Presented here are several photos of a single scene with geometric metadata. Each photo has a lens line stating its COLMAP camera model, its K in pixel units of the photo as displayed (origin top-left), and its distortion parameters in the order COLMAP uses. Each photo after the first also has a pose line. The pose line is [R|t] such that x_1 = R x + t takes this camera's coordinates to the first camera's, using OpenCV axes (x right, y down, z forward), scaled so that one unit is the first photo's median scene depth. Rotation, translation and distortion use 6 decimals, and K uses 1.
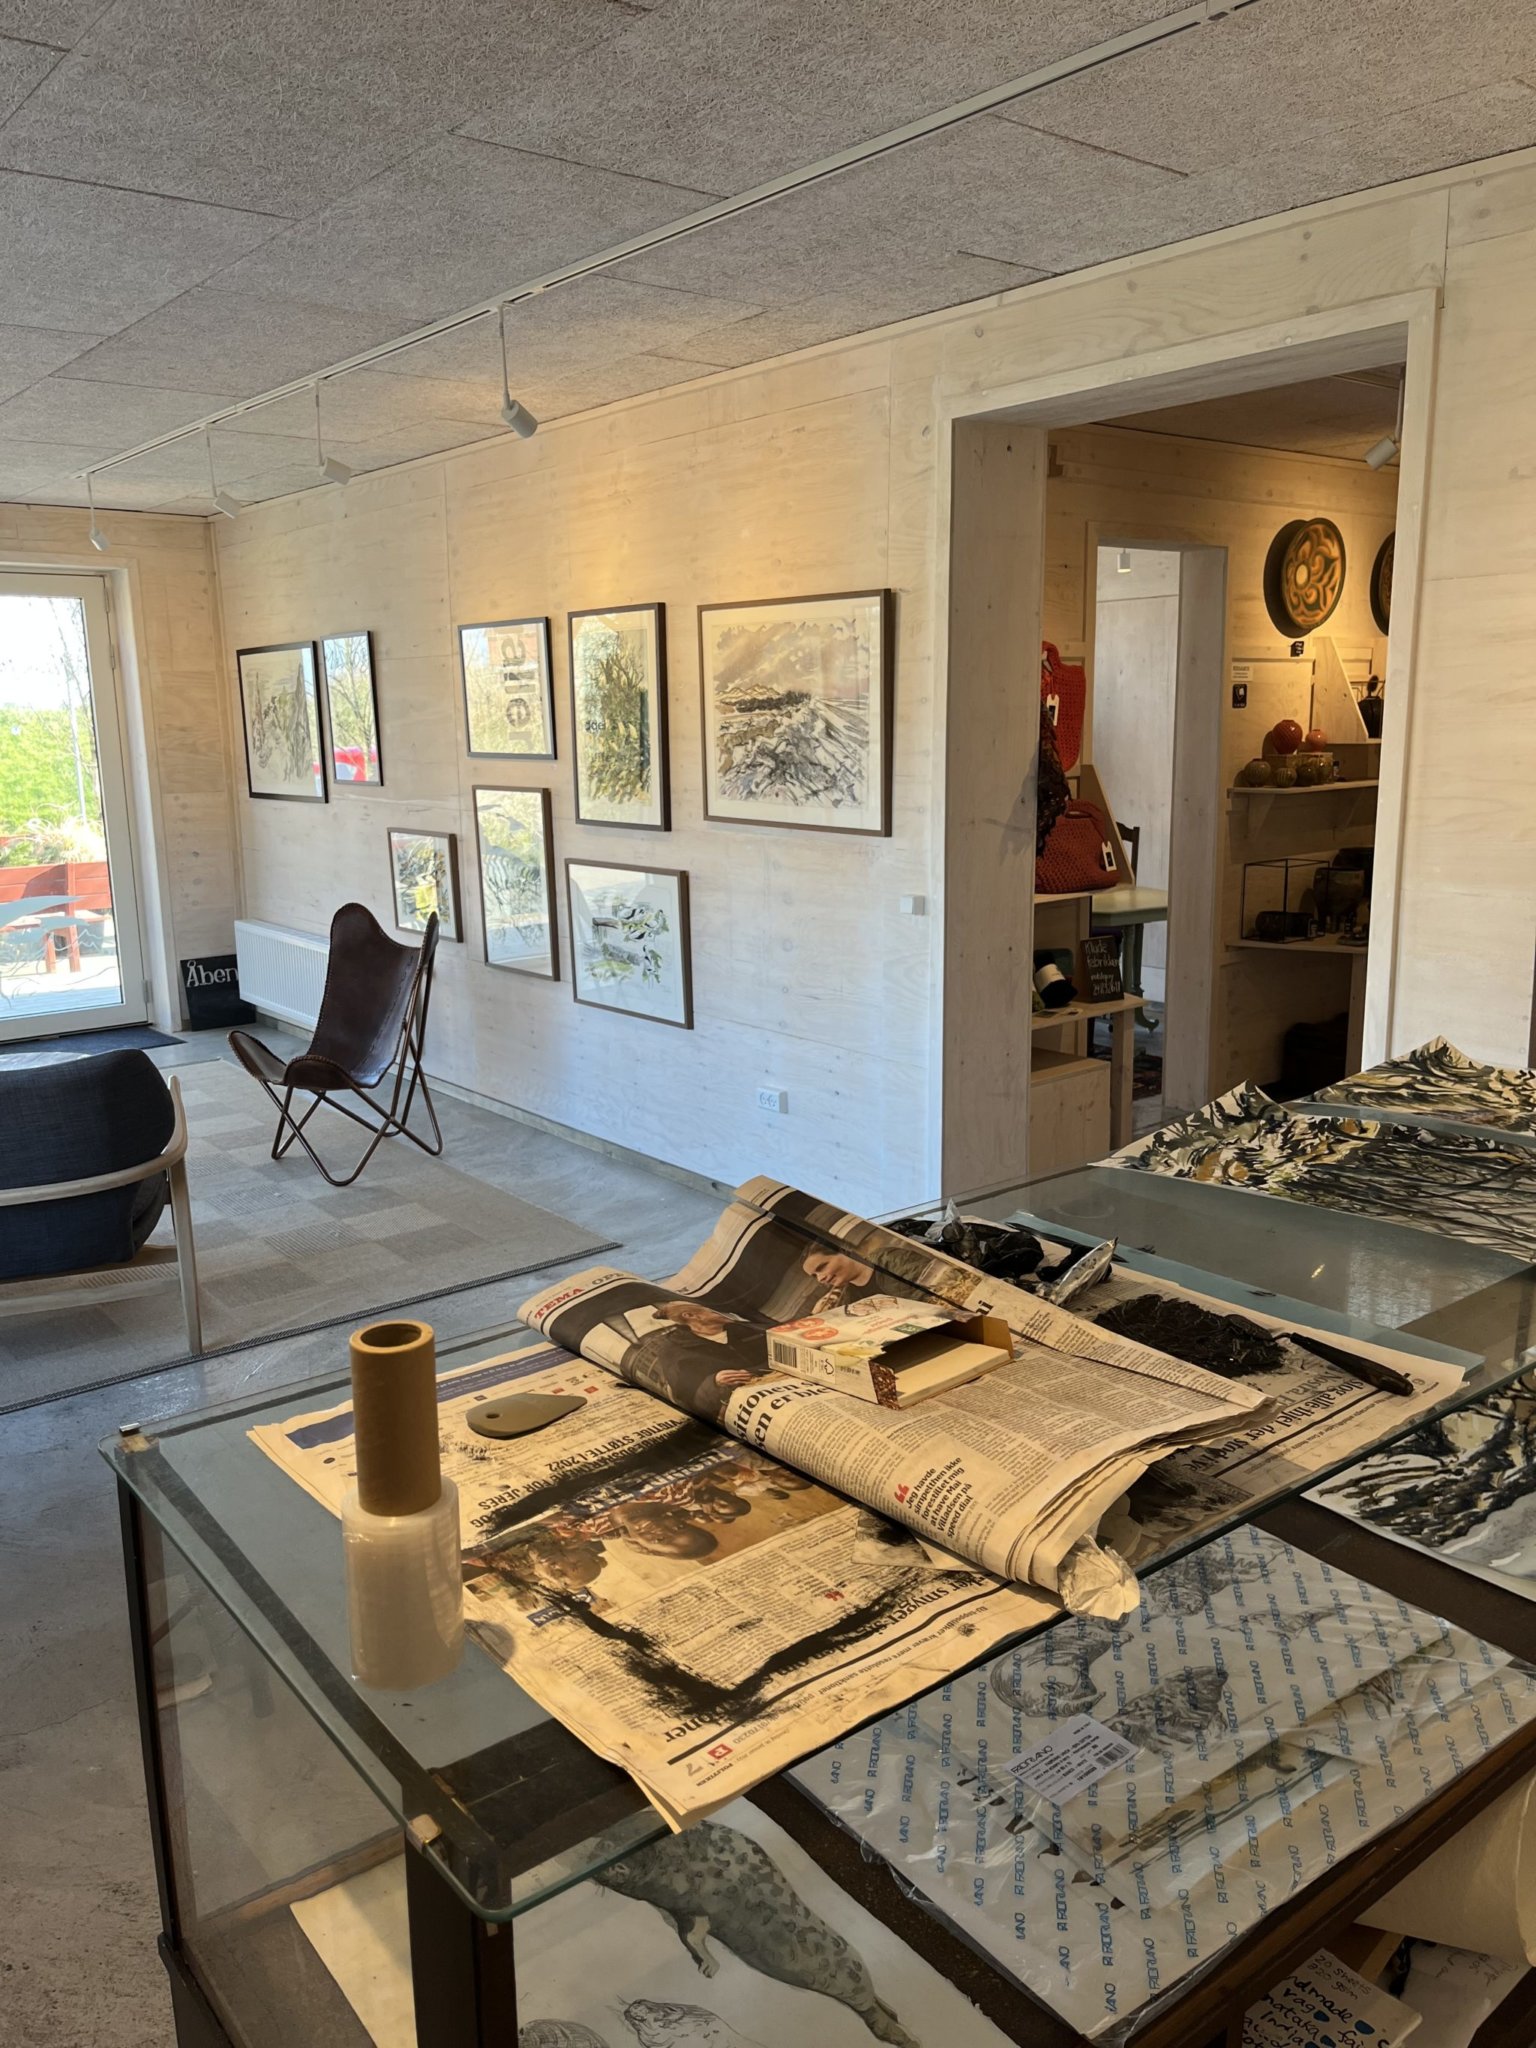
lens RADIAL K [[1576.9, 0, 706.5], [0, 1576.9, 1061.6], [0, 0, 1]] dist [0.034023, 0.005046]
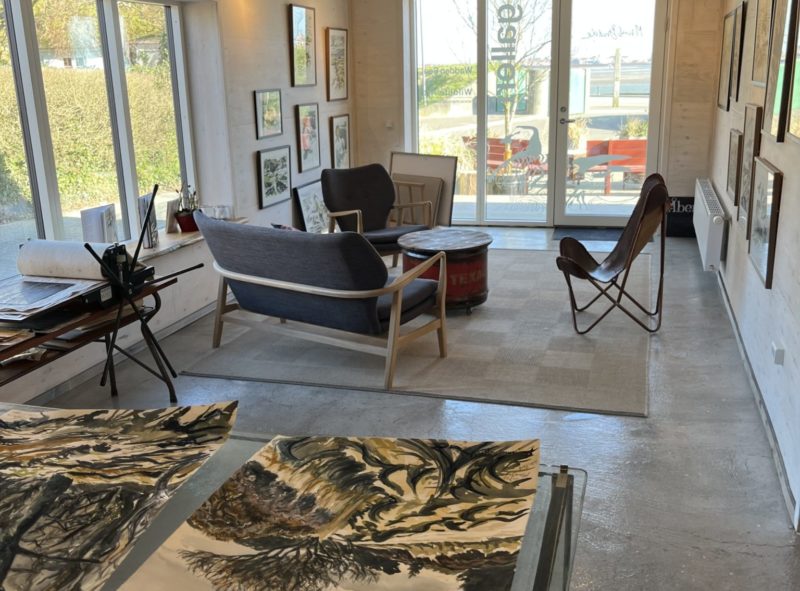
lens RADIAL K [[798.8, 0, 396.3], [0, 798.8, 295.0], [0, 0, 1]] dist [0.062944, 0.000000]
pose [[0.575371, 0.225560, -0.786175, 0.653438], [-0.166516, 0.973394, 0.157408, -0.132882], [0.800762, 0.040343, 0.597622, 0.580810]]
